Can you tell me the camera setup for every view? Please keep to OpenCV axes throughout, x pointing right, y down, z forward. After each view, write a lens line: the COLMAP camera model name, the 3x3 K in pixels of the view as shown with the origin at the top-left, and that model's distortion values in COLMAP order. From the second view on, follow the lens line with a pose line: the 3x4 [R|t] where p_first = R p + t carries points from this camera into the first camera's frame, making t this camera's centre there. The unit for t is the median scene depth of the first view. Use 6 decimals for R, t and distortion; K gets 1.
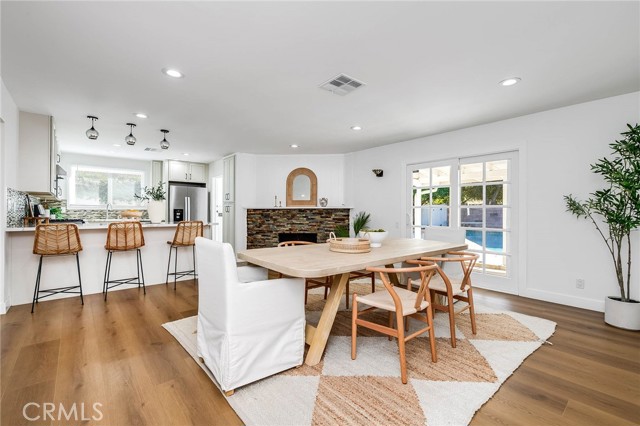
lens RADIAL K [[281.7, 0, 323.6], [0, 281.7, 212.1], [0, 0, 1]] dist [0.002038, 0.001047]
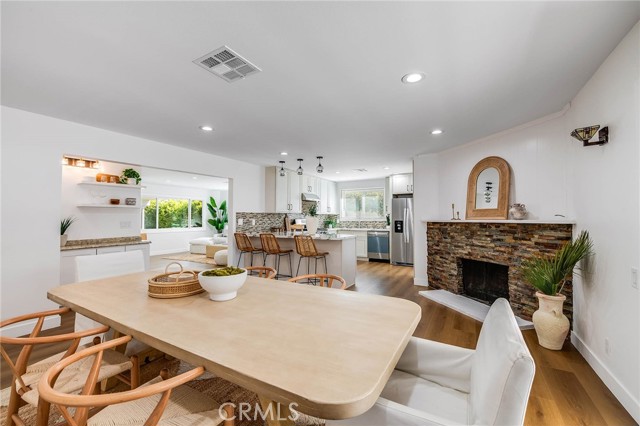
lens RADIAL K [[269.3, 0, 317.7], [0, 269.3, 212.8], [0, 0, 1]] dist [0.002405, 0.000545]
pose [[0.322958, -0.021057, -0.946179, 0.368062], [0.001983, 0.999765, -0.021573, -0.021412], [0.946411, 0.005091, 0.322924, 0.453037]]
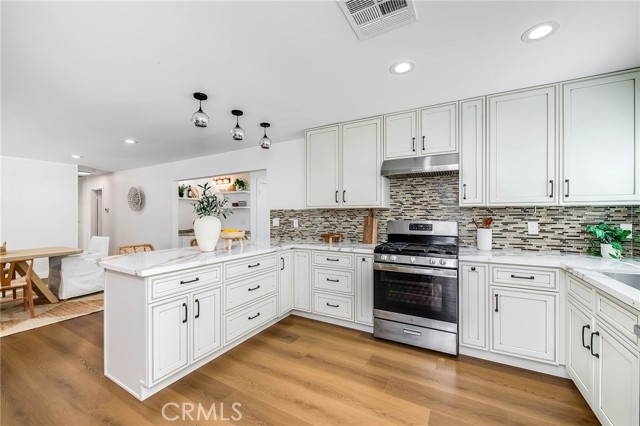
lens RADIAL K [[248.8, 0, 324.1], [0, 248.8, 213.4], [0, 0, 1]] dist [-0.016554, -0.000865]
pose [[-0.940271, -0.000645, -0.340425, -0.458345], [0.000442, 0.999995, -0.003116, -0.031539], [0.340425, -0.003080, -0.940266, 1.141493]]
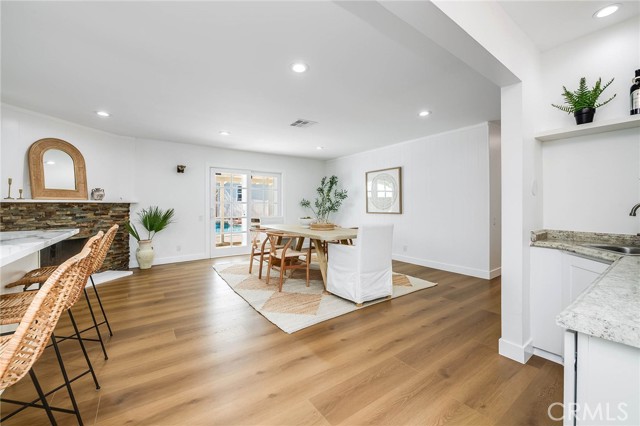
lens RADIAL K [[249.7, 0, 311.7], [0, 249.7, 205.2], [0, 0, 1]] dist [-0.002965, -0.001251]
pose [[0.112339, -0.000791, 0.993670, -0.585065], [0.003043, 0.999995, 0.000452, -0.004699], [-0.993665, 0.002973, 0.112341, 0.359521]]
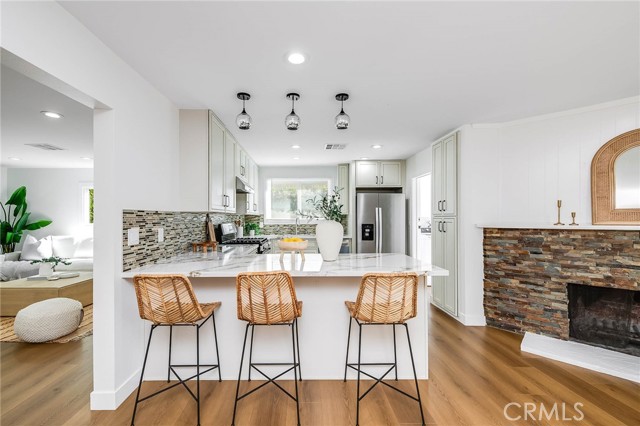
lens RADIAL K [[269.3, 0, 301.9], [0, 269.3, 217.3], [0, 0, 1]] dist [0.002405, 0.000545]
pose [[0.749742, -0.005372, -0.661708, -0.193112], [0.006179, 0.999980, -0.001117, -0.032612], [0.661701, -0.003251, 0.749760, 0.390028]]
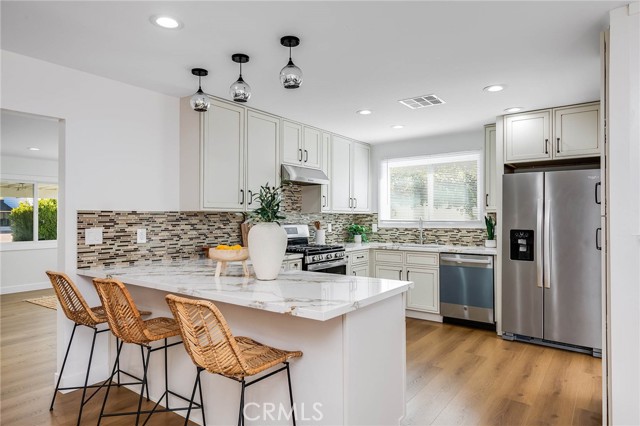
lens RADIAL K [[387.1, 0, 314.9], [0, 387.1, 213.3], [0, 0, 1]] dist [0.002670, 0.000781]
pose [[0.203146, -0.013456, -0.979056, -0.028253], [0.003968, 0.999909, -0.012919, -0.032188], [0.979140, -0.001260, 0.203181, 0.671415]]
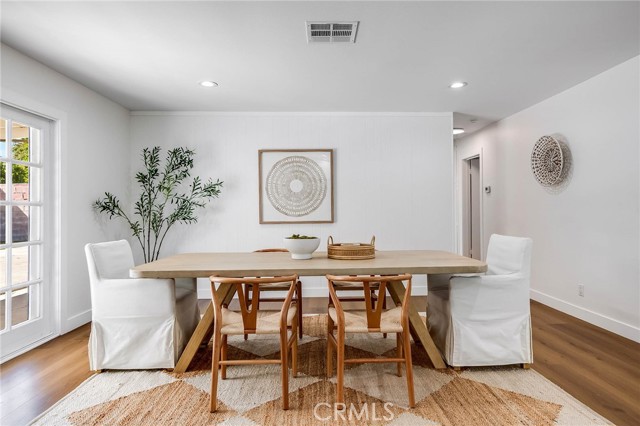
lens RADIAL K [[387.1, 0, 339.9], [0, 387.1, 204.3], [0, 0, 1]] dist [0.002670, 0.000781]
pose [[-0.783880, 0.008235, 0.620858, -0.242752], [0.003382, 0.999954, -0.008994, -0.006360], [-0.620903, -0.004951, -0.783871, 0.805030]]
